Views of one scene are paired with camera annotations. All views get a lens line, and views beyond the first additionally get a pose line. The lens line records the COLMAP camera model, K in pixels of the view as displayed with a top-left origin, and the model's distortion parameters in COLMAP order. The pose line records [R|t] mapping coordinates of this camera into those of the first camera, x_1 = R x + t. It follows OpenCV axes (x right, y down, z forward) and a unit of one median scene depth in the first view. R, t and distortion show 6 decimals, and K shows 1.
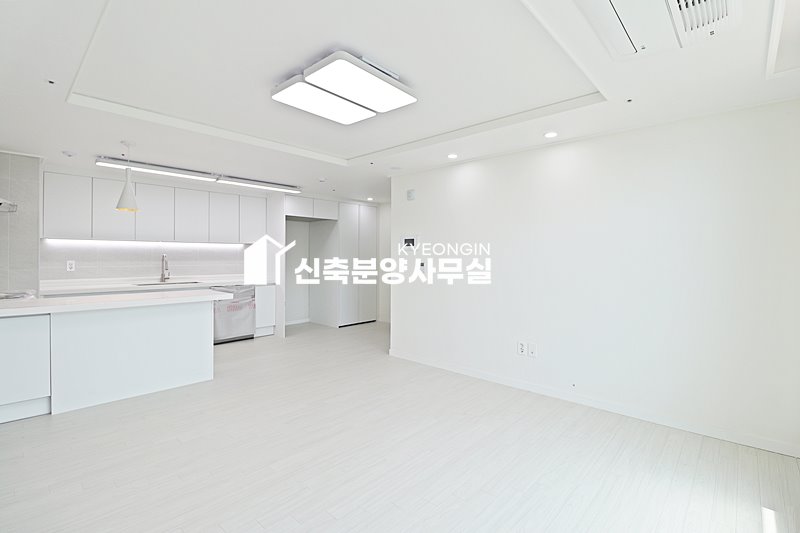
lens RADIAL K [[370.0, 0, 403.5], [0, 370.0, 259.1], [0, 0, 1]] dist [-0.000177, -0.013017]
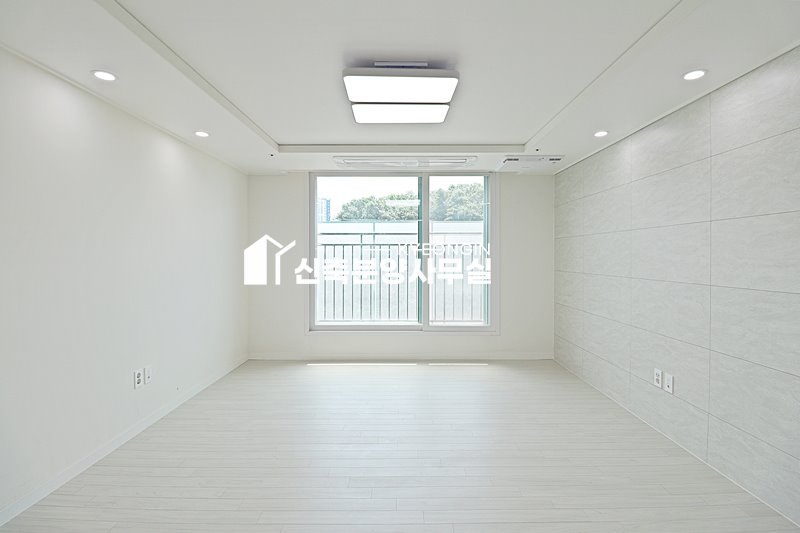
lens RADIAL K [[372.3, 0, 404.7], [0, 372.3, 257.1], [0, 0, 1]] dist [0.001506, -0.013355]
pose [[-0.676718, -0.008728, 0.736190, -0.445276], [0.003451, 0.999881, 0.015026, -0.013403], [-0.736234, 0.012708, -0.676608, 0.811982]]
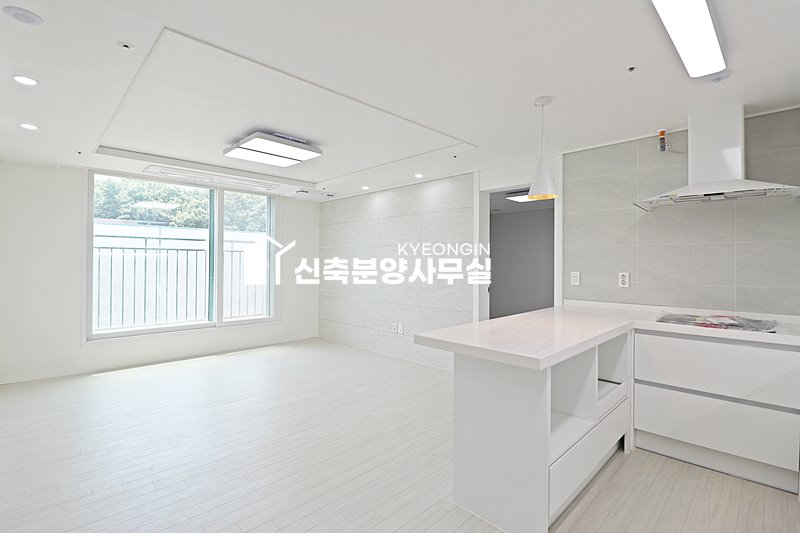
lens RADIAL K [[374.1, 0, 404.0], [0, 374.1, 259.9], [0, 0, 1]] dist [0.001076, -0.014566]
pose [[-0.999008, -0.010580, 0.043252, -0.361535], [-0.010572, 0.999944, 0.000406, -0.010013], [-0.043253, -0.000051, -0.999064, 1.187551]]
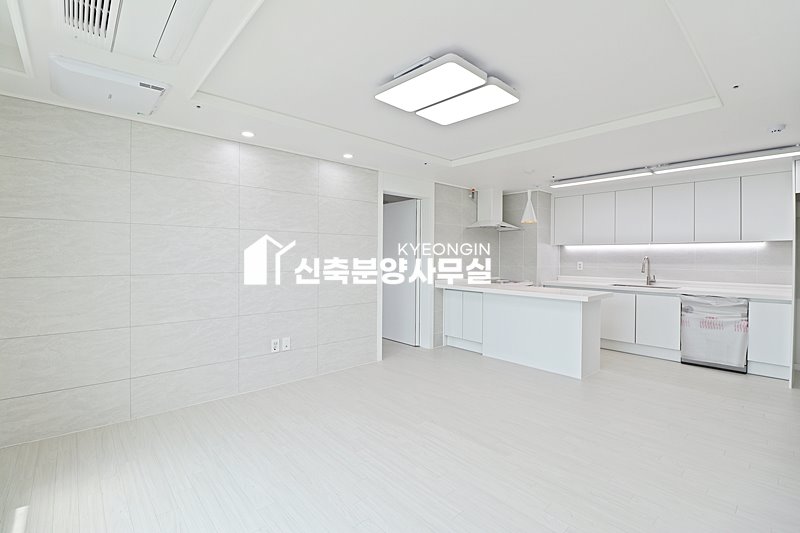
lens RADIAL K [[367.8, 0, 404.7], [0, 367.8, 259.5], [0, 0, 1]] dist [0.000727, -0.014167]
pose [[-0.089497, 0.001511, -0.995986, 0.410505], [-0.014797, 0.999886, 0.002846, 0.001420], [0.995877, 0.014993, -0.089465, 0.471516]]
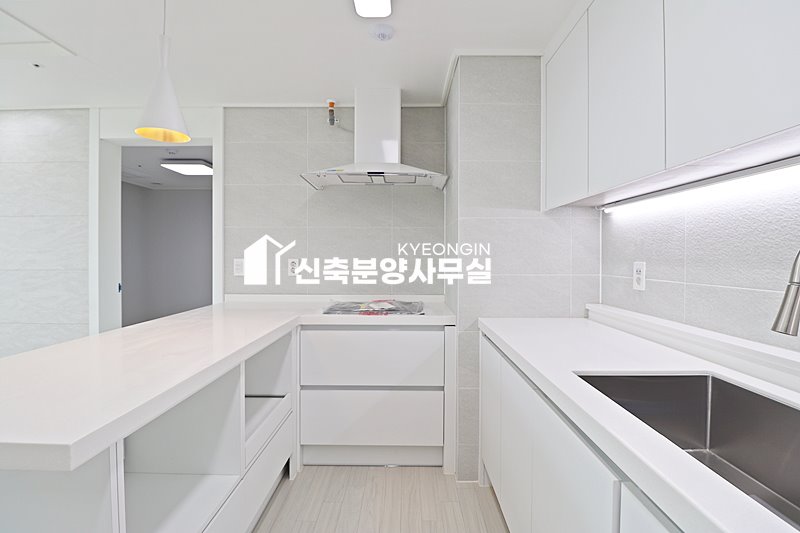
lens RADIAL K [[374.1, 0, 404.0], [0, 374.1, 259.9], [0, 0, 1]] dist [0.001076, -0.014566]
pose [[-0.741032, -0.002935, -0.671463, -0.459470], [-0.012917, 0.999868, 0.009886, 0.001948], [0.671345, 0.015999, -0.740972, 1.052506]]
